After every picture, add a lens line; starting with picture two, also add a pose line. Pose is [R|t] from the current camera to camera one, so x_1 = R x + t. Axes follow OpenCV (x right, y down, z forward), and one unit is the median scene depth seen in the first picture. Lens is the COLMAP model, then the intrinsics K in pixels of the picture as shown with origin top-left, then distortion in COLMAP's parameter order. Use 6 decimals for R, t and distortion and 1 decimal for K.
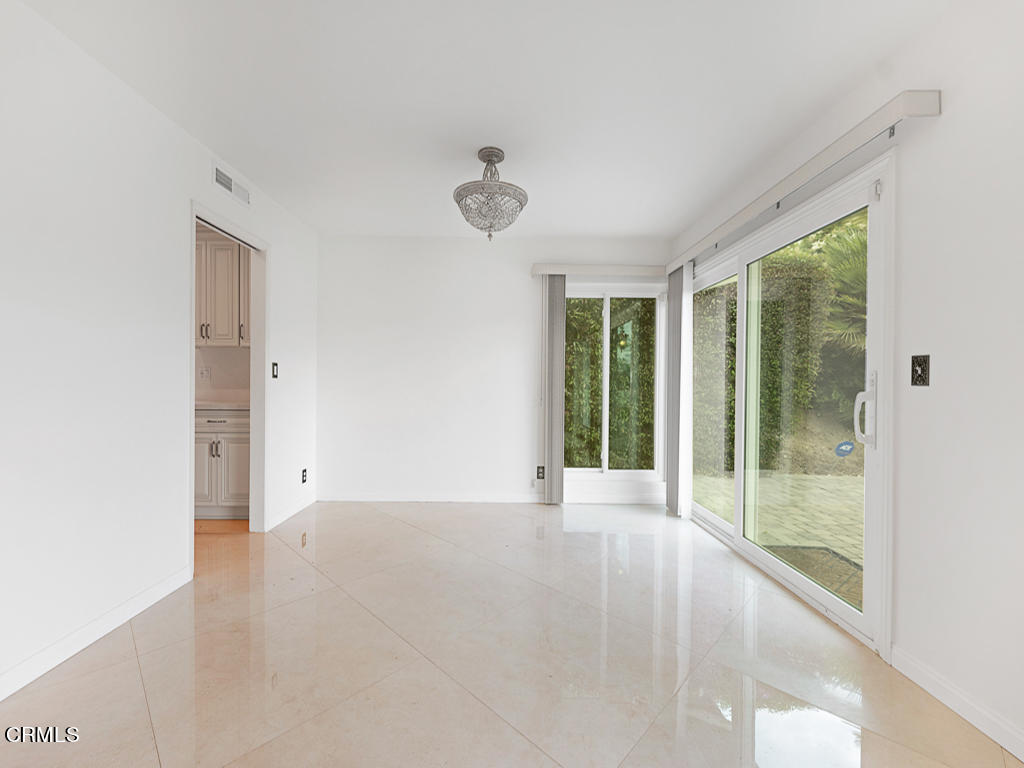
lens RADIAL K [[418.4, 0, 513.4], [0, 418.4, 387.8], [0, 0, 1]] dist [0.002423, 0.000260]
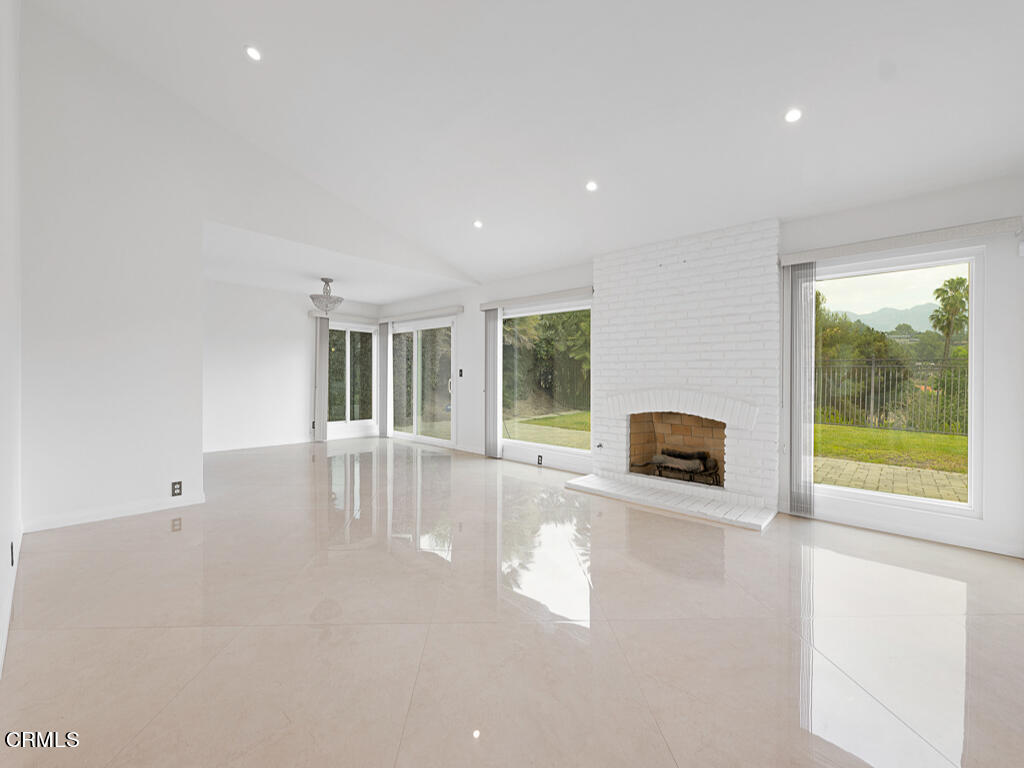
lens RADIAL K [[418.4, 0, 512.5], [0, 418.4, 381.4], [0, 0, 1]] dist [0.002423, 0.000260]
pose [[0.687357, -0.010706, 0.726241, -0.665427], [0.006130, 0.999941, 0.008939, 0.003288], [-0.726294, -0.001693, 0.687382, -0.874728]]
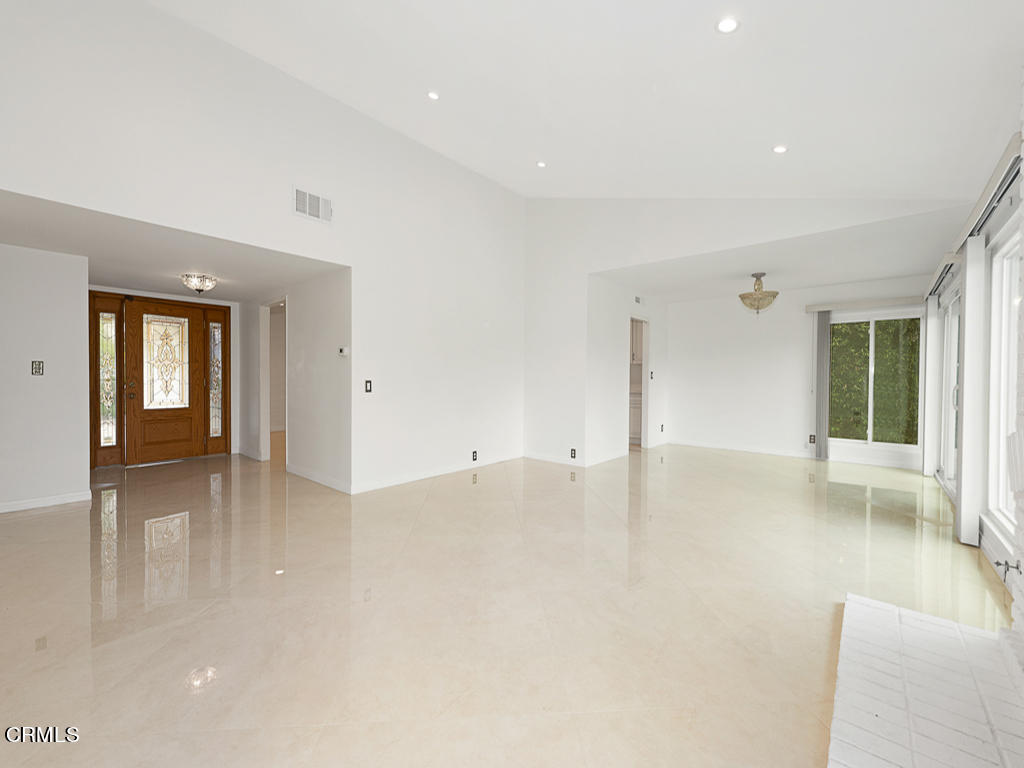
lens RADIAL K [[418.4, 0, 507.1], [0, 418.4, 387.5], [0, 0, 1]] dist [0.002423, 0.000260]
pose [[0.735179, 0.004894, -0.677856, 0.287593], [-0.004845, 0.999986, 0.001965, 0.014474], [0.677856, 0.001839, 0.735192, -0.911505]]
